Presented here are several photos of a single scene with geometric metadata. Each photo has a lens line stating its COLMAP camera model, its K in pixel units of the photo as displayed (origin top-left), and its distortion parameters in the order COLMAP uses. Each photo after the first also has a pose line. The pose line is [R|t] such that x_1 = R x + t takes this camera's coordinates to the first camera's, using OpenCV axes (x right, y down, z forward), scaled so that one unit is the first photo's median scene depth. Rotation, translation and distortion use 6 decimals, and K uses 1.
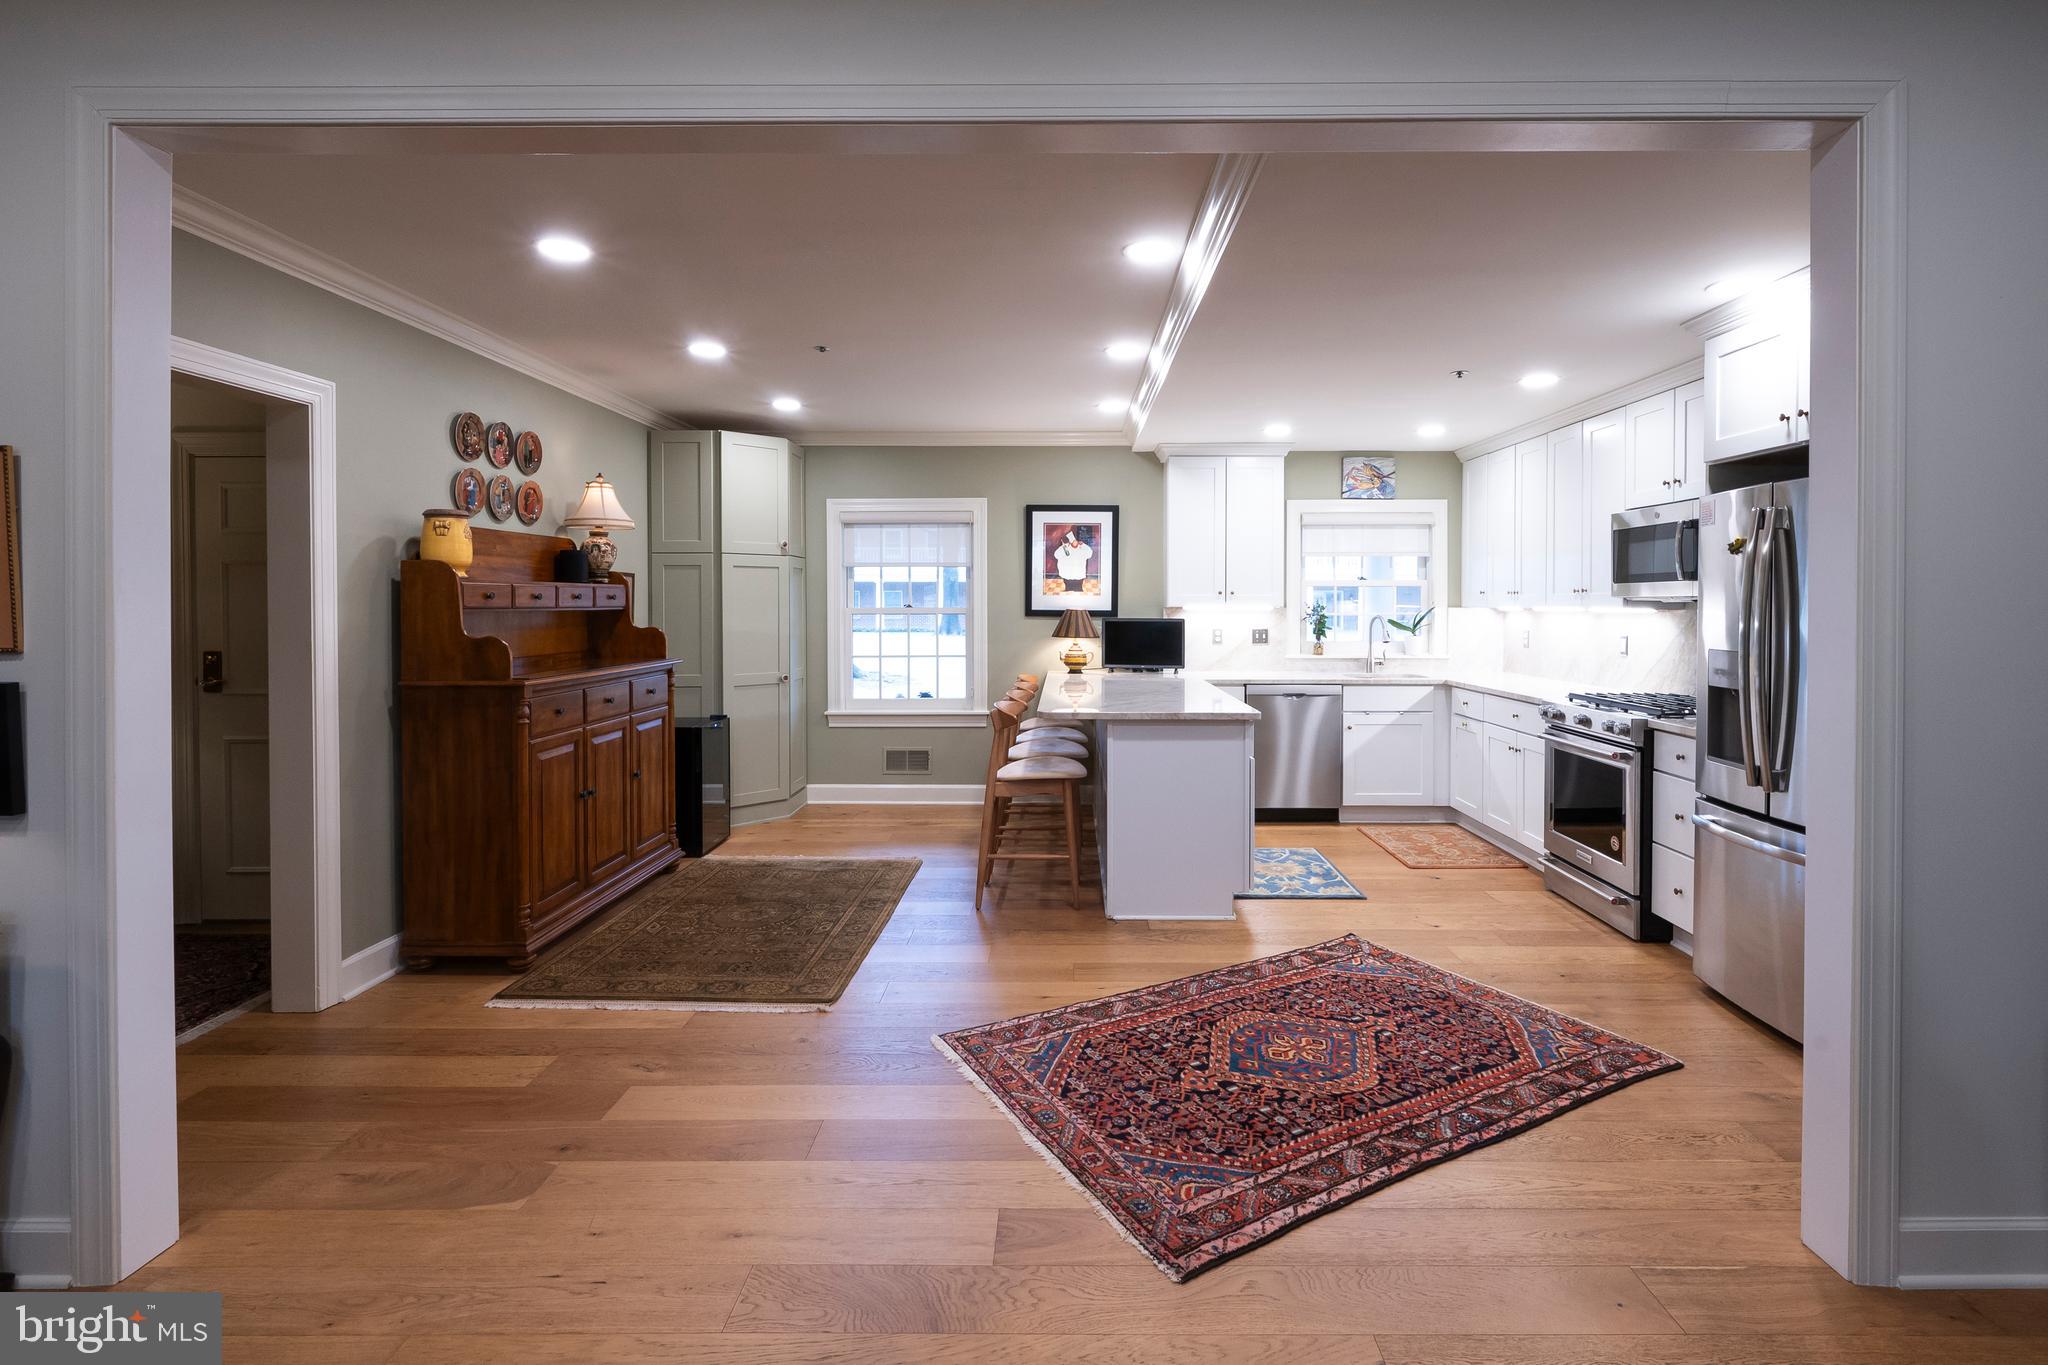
lens RADIAL K [[811.3, 0, 1067.3], [0, 811.3, 612.9], [0, 0, 1]] dist [-0.000678, -0.000300]
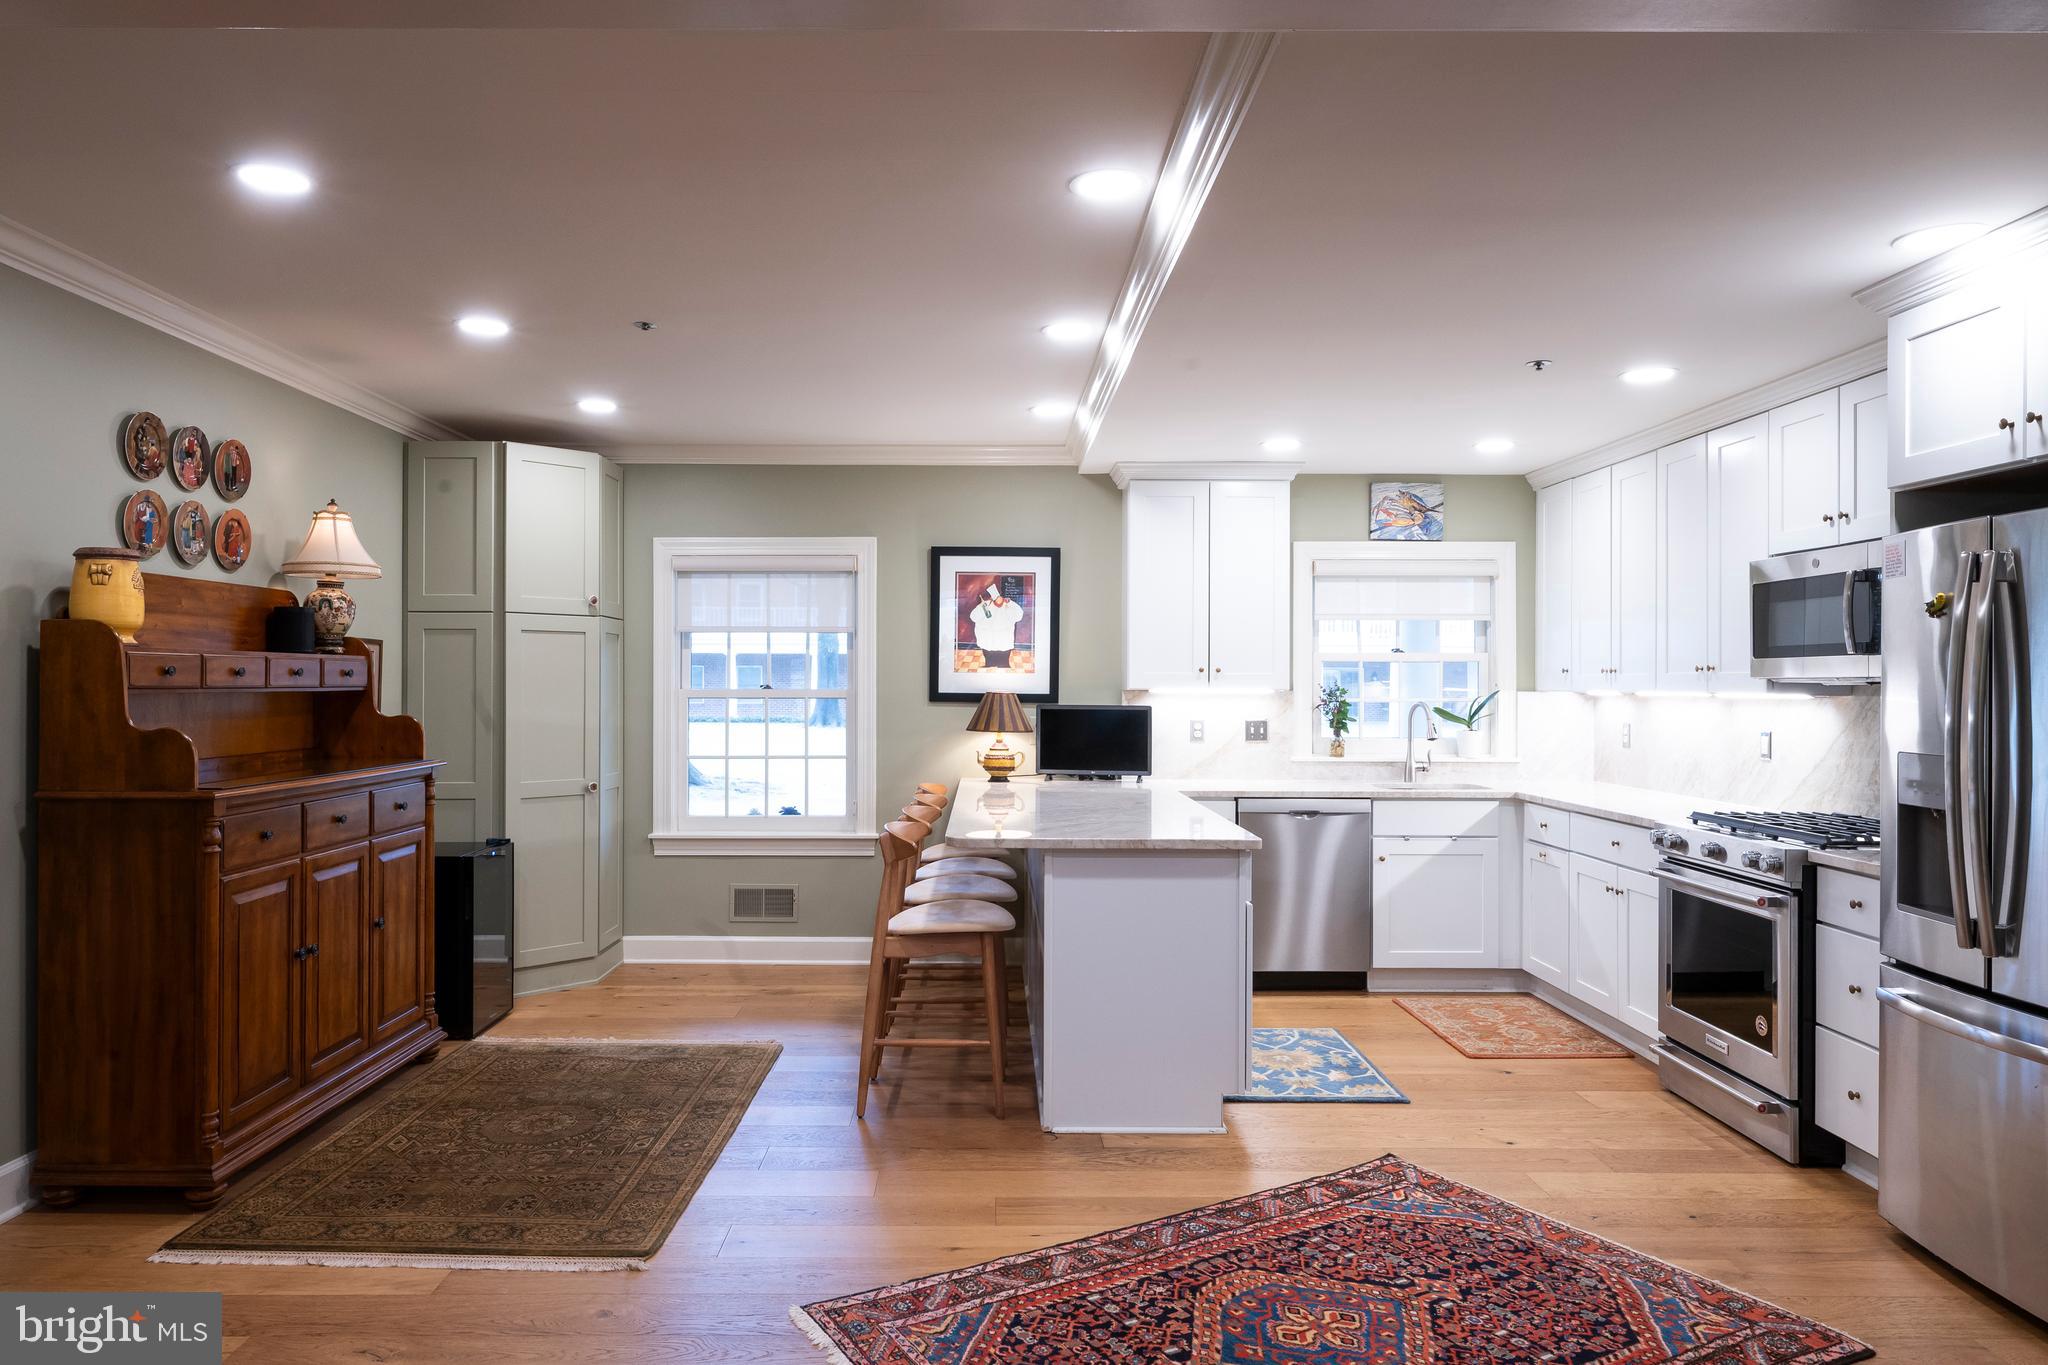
lens RADIAL K [[1298.7, 0, 1025.3], [0, 1298.7, 680.4], [0, 0, 1]] dist [0.001623, 0.001261]
pose [[0.999655, 0.003305, 0.026052, 0.002730], [-0.002909, 0.999880, -0.015213, 0.002328], [-0.026099, 0.015132, 0.999545, -0.140345]]
